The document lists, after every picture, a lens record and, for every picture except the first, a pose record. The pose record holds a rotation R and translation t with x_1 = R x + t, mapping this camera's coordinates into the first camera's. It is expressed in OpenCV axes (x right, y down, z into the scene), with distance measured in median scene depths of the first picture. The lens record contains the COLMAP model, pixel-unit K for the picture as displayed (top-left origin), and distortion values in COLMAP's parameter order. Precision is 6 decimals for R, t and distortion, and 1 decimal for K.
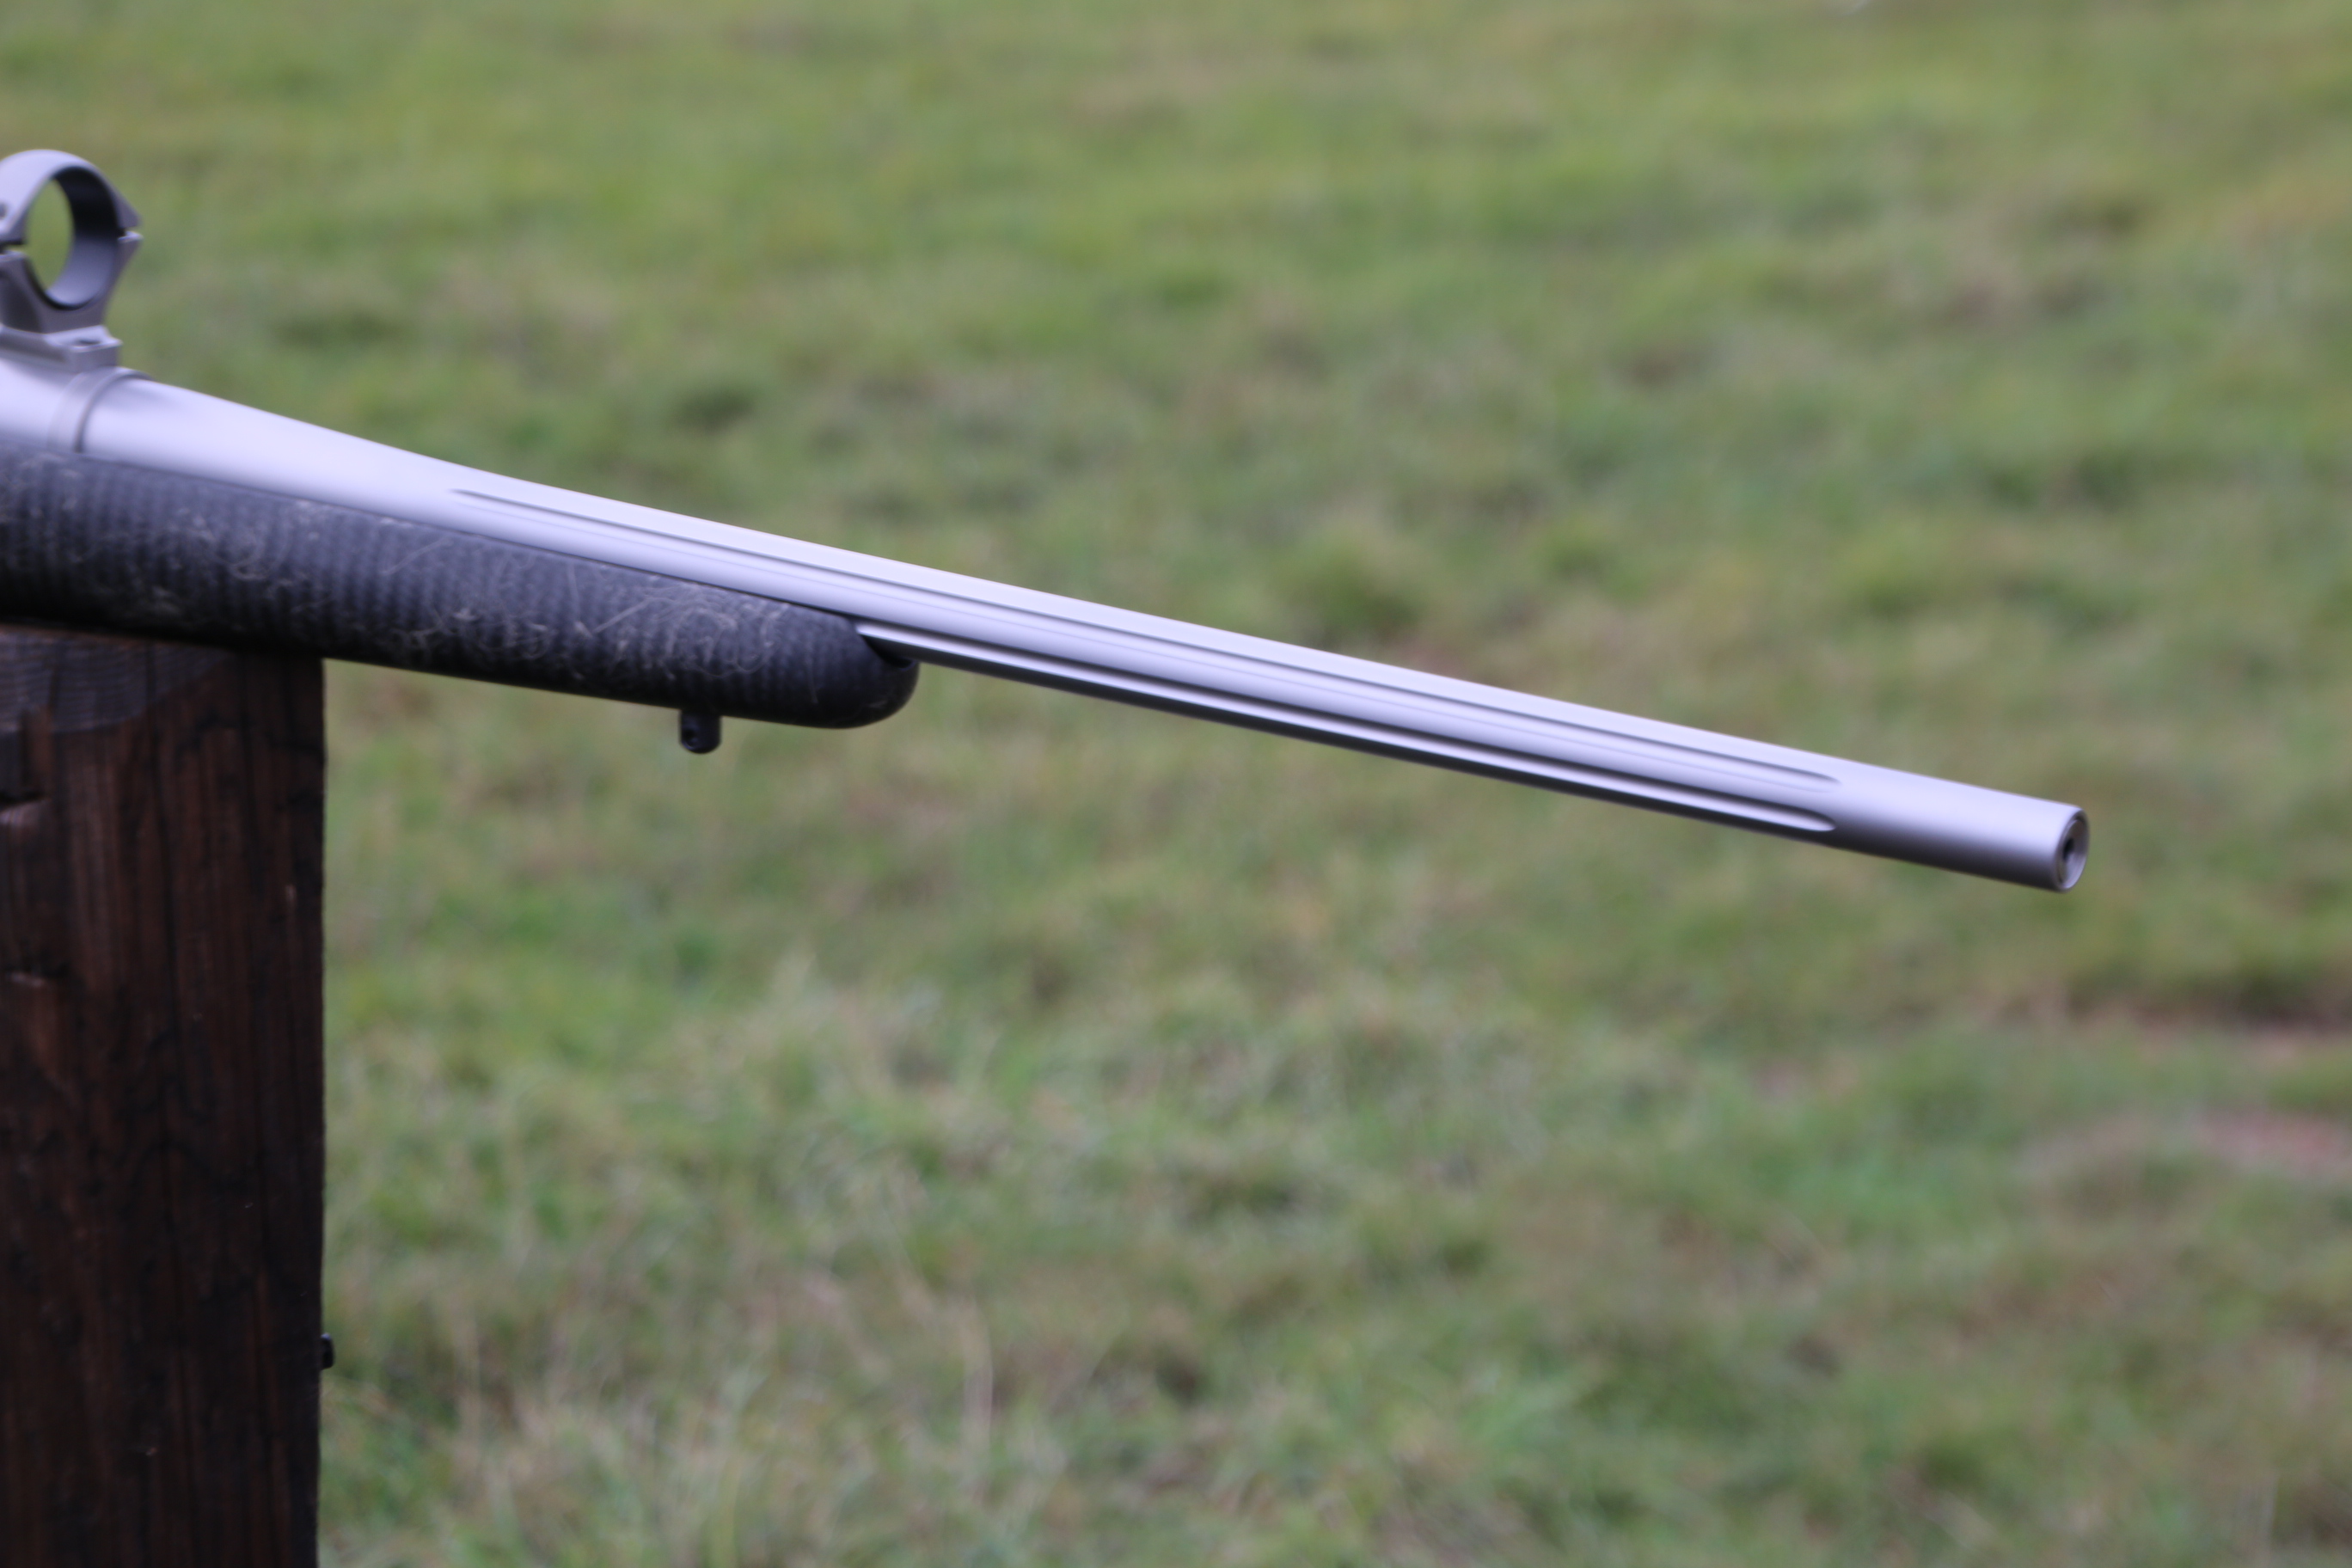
lens RADIAL K [[6304.7, 0, 1079.6], [0, 6304.7, 878.5], [0, 0, 1]] dist [0.734808, 0.400609]
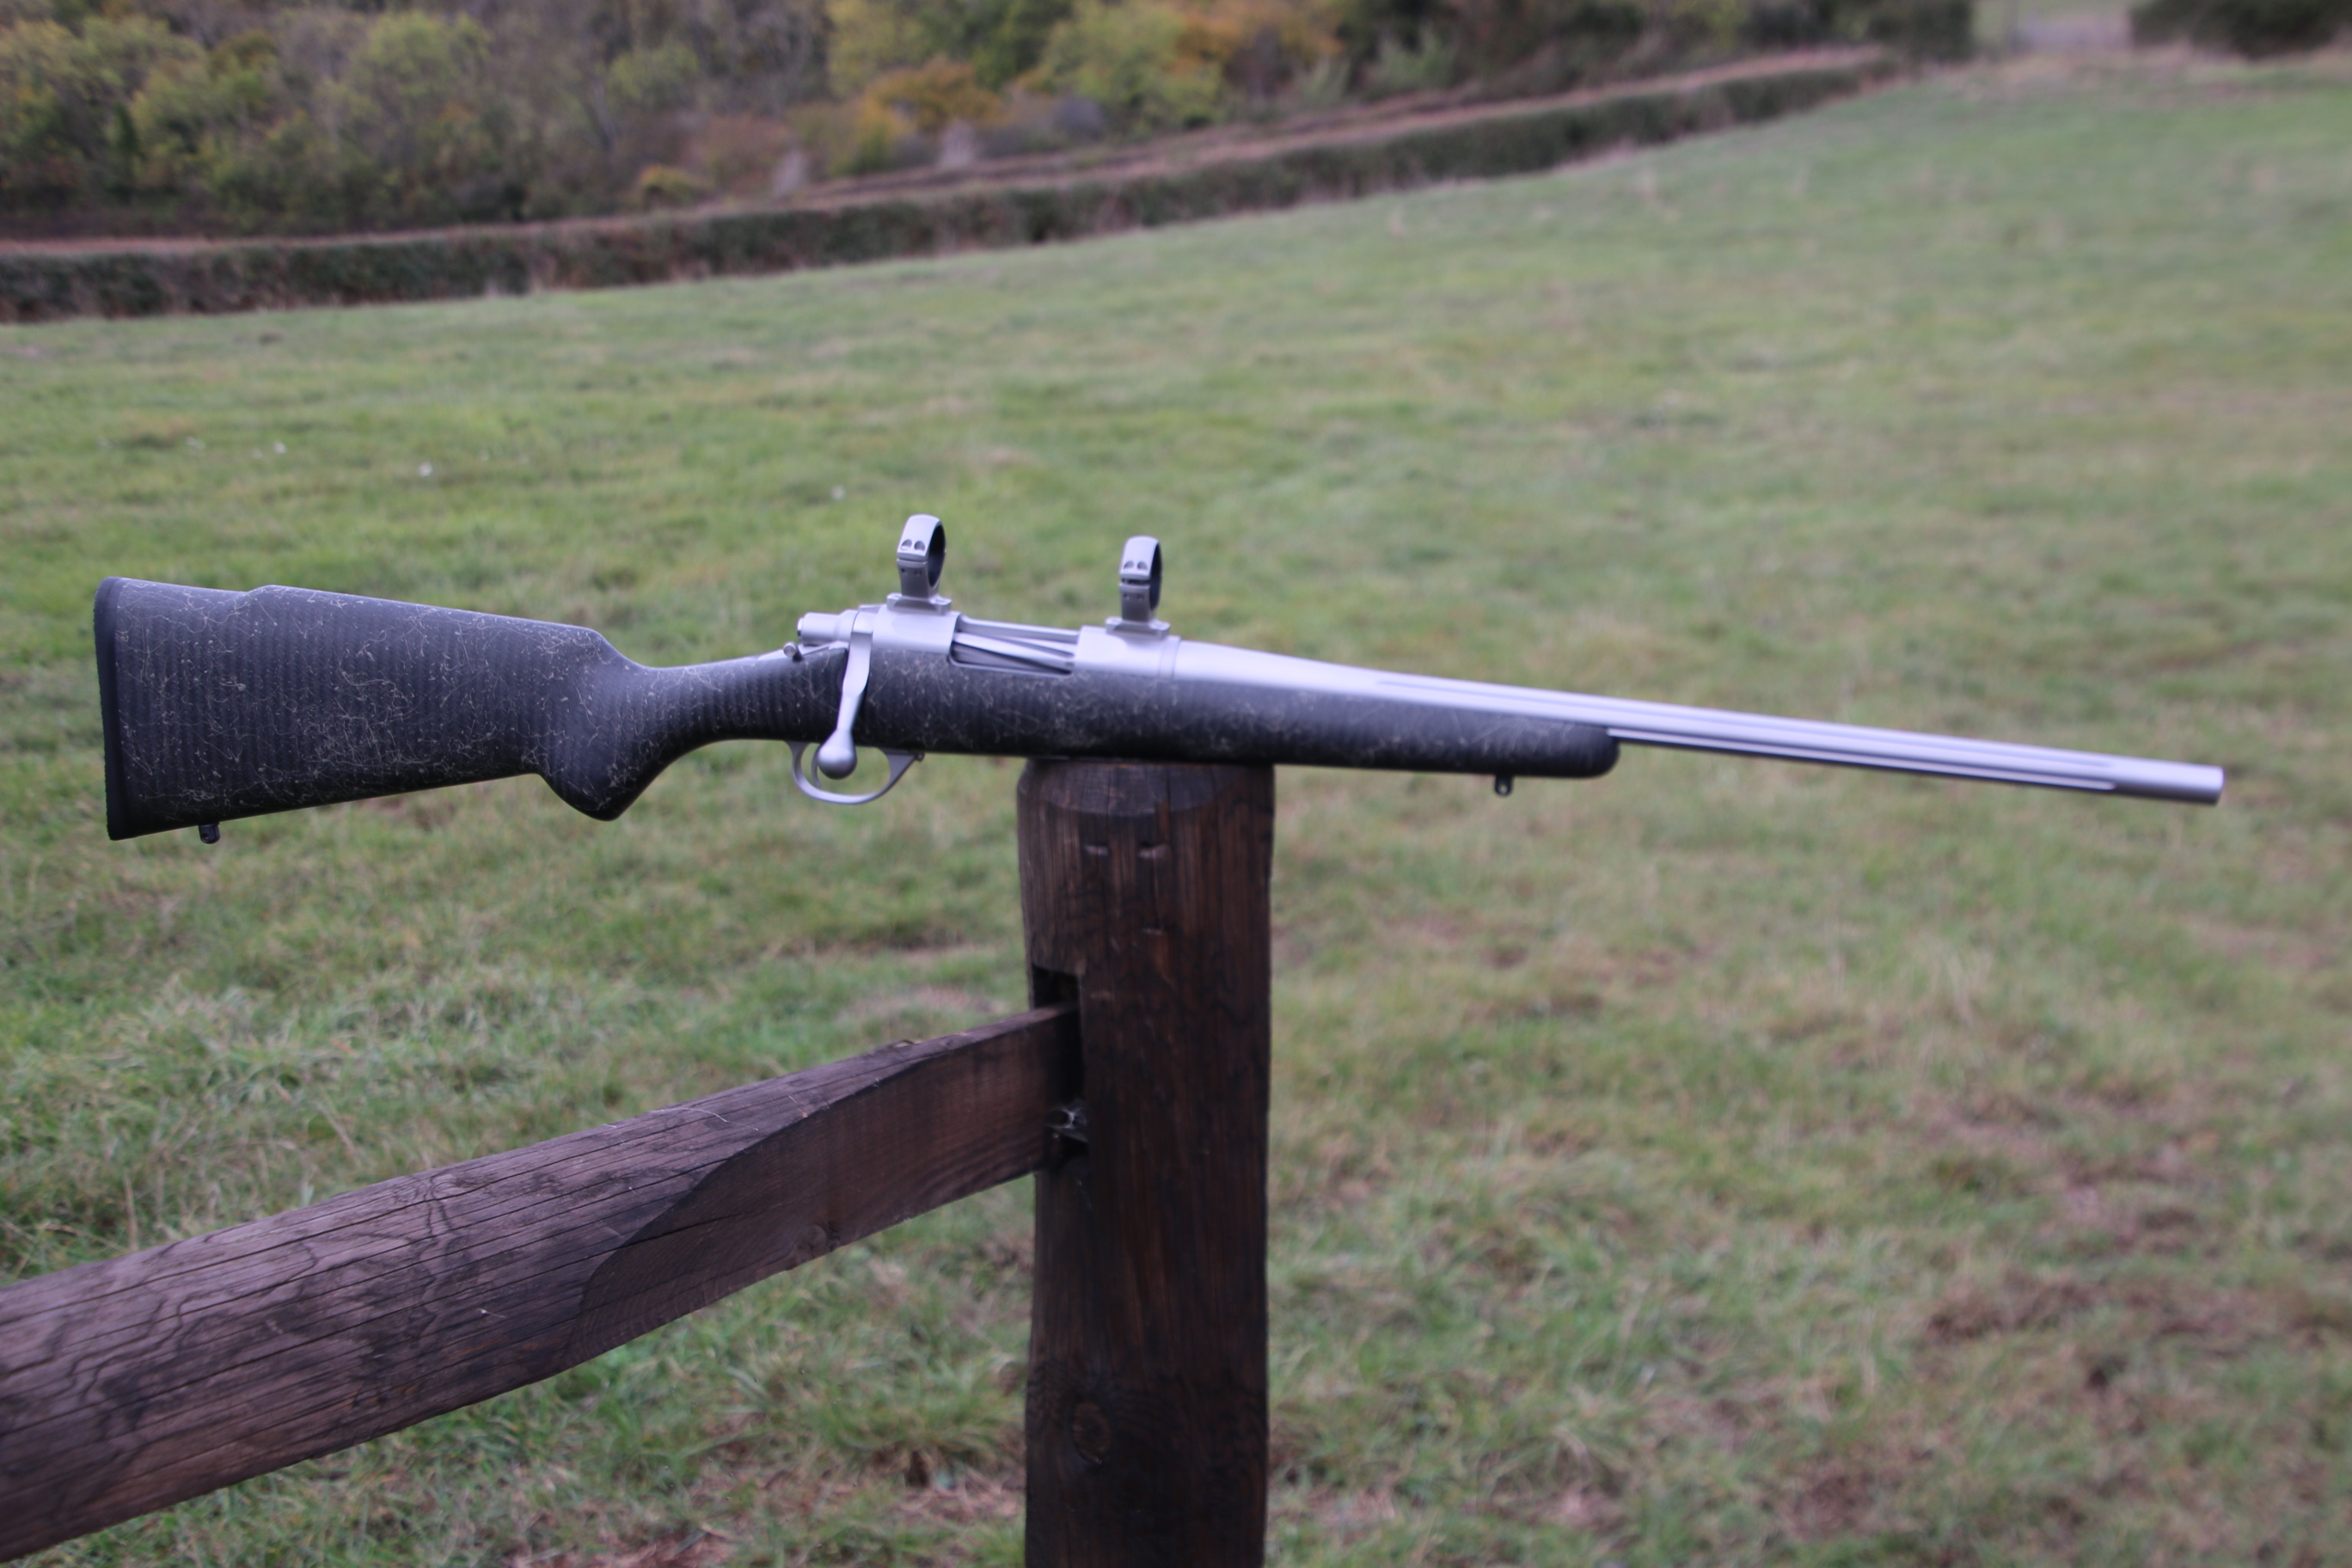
lens RADIAL K [[3113.4, 0, 1321.5], [0, 3113.4, 866.5], [0, 0, 1]] dist [0.033623, 0.501868]
pose [[0.911315, -0.072274, 0.405315, -0.556411], [0.079063, 0.996870, -0.000009, -0.000998], [-0.404046, 0.032054, 0.914177, 0.058868]]
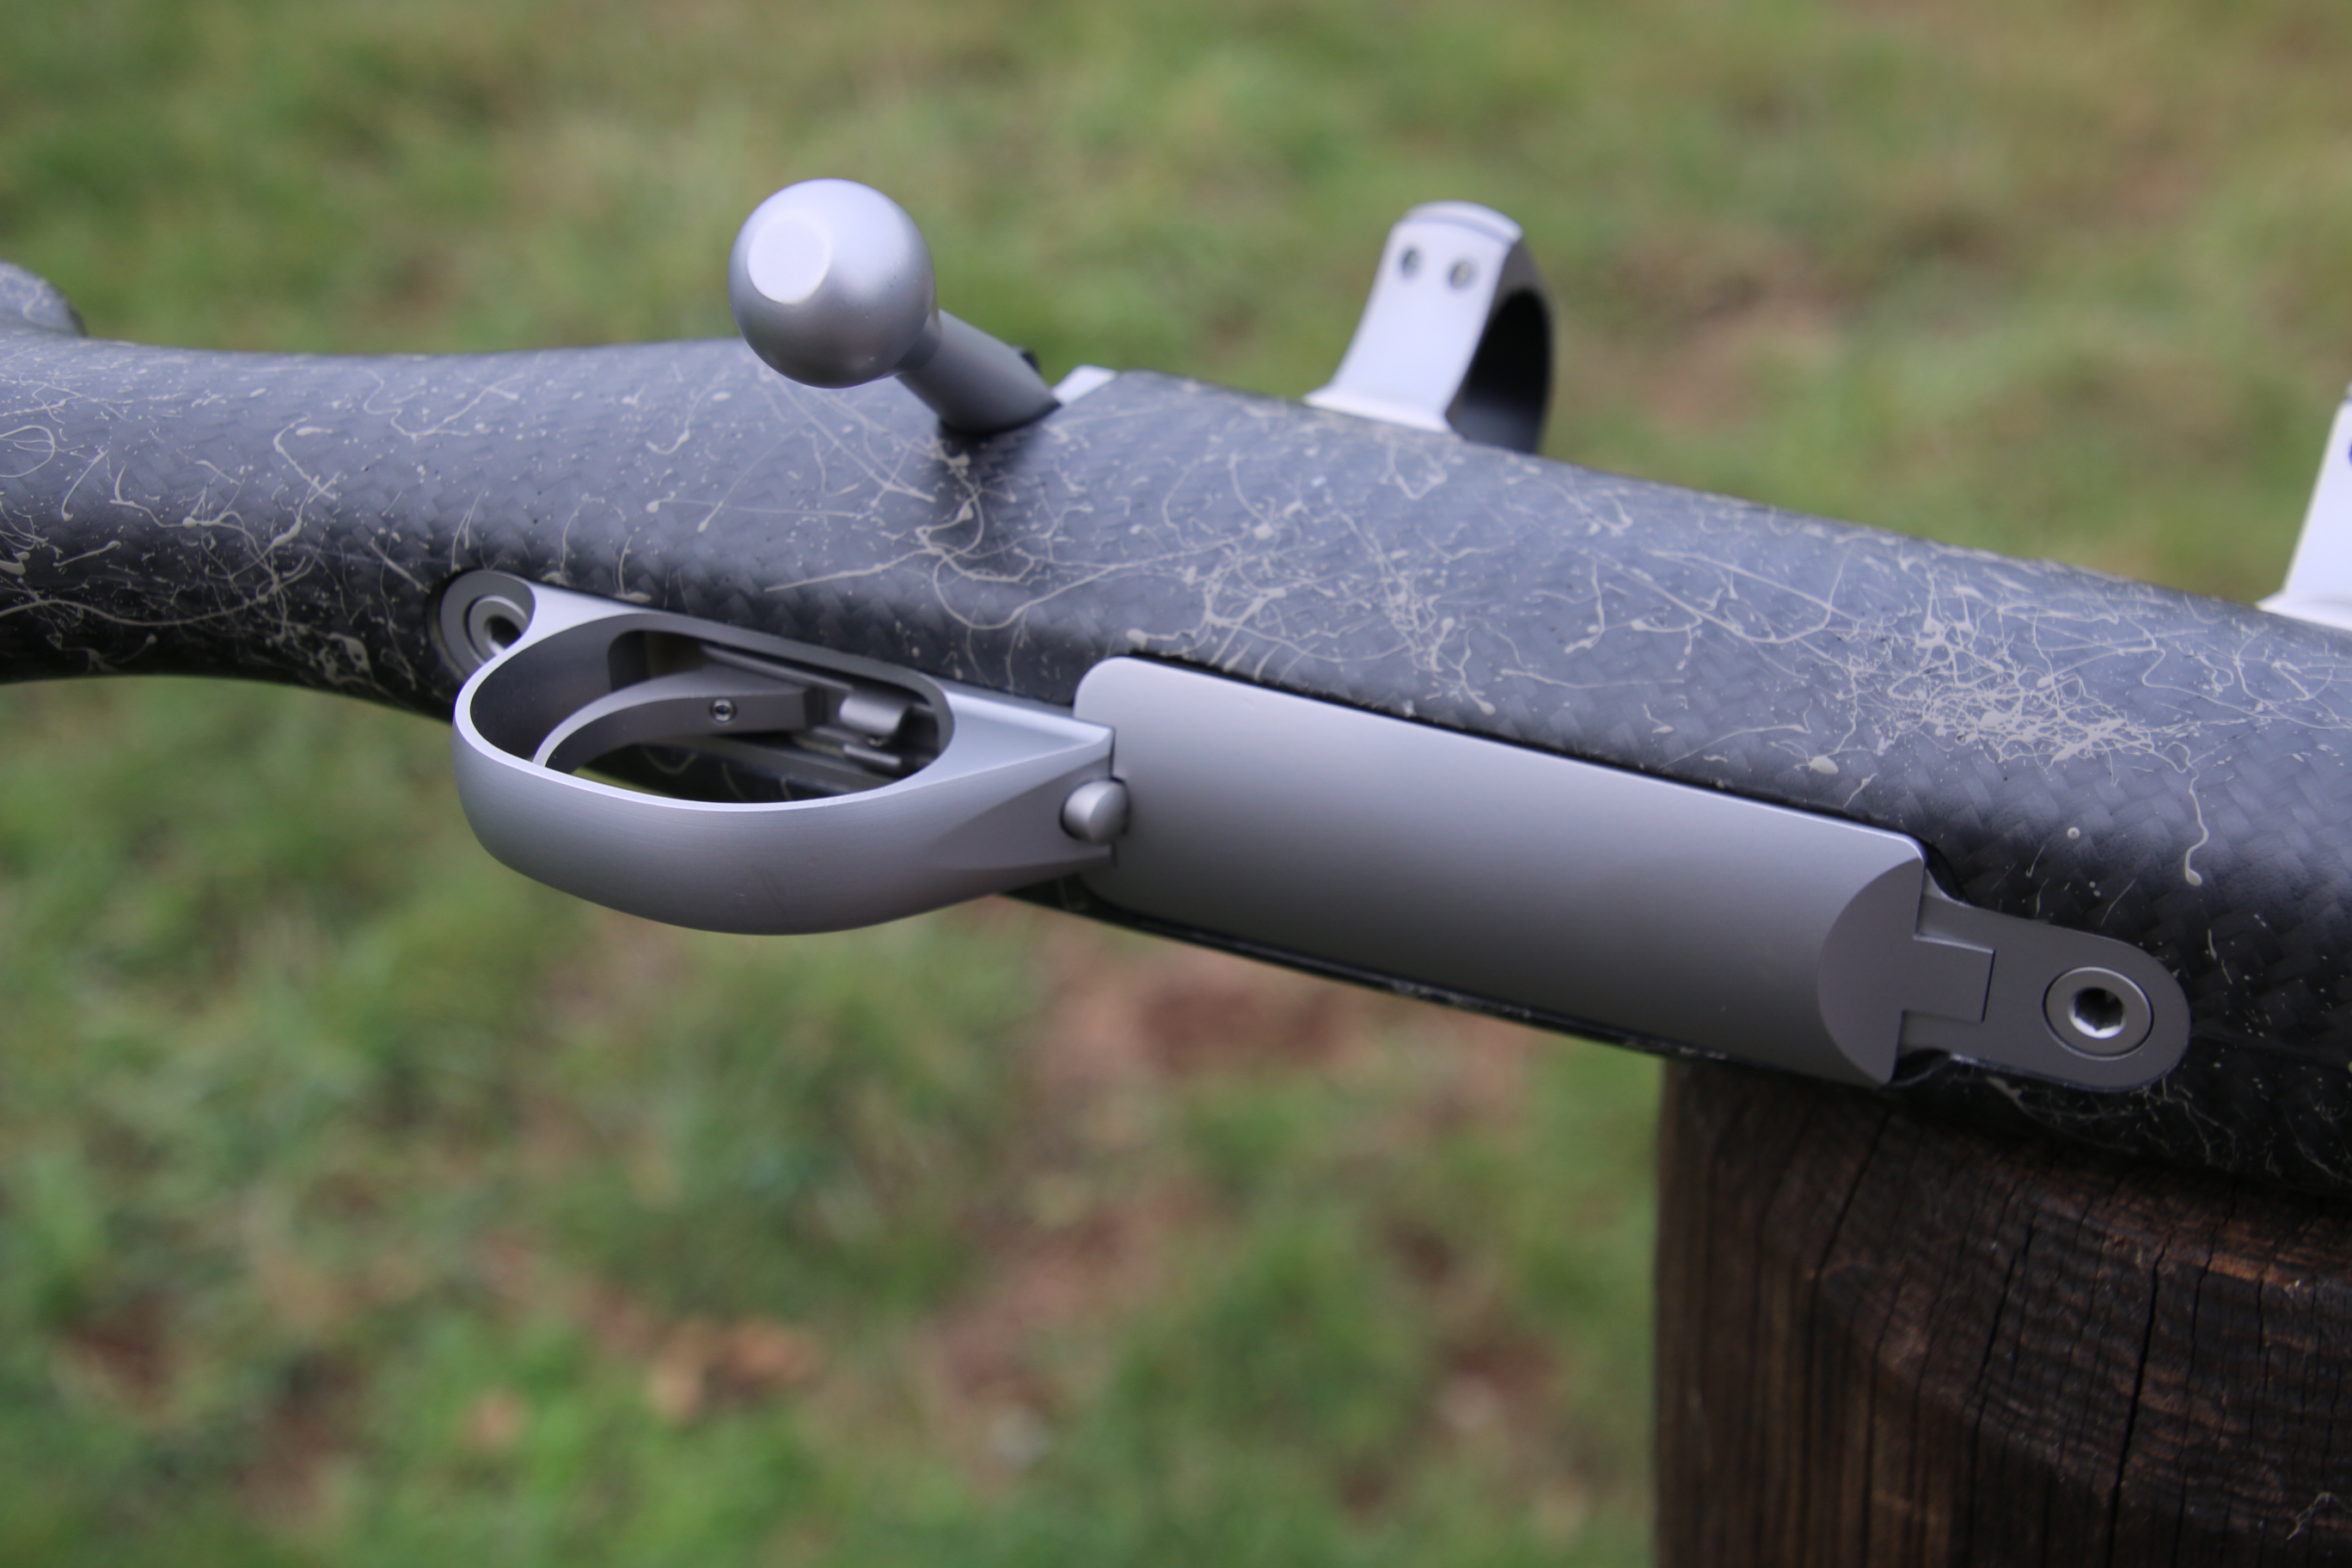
lens RADIAL K [[3147.4, 0, 1334.5], [0, 3147.4, 864.8], [0, 0, 1]] dist [0.032511, 0.416135]
pose [[0.976192, -0.122530, 0.178986, -0.272025], [0.043919, 0.919727, 0.390095, -0.147946], [-0.212417, -0.372946, 0.903211, 0.903073]]
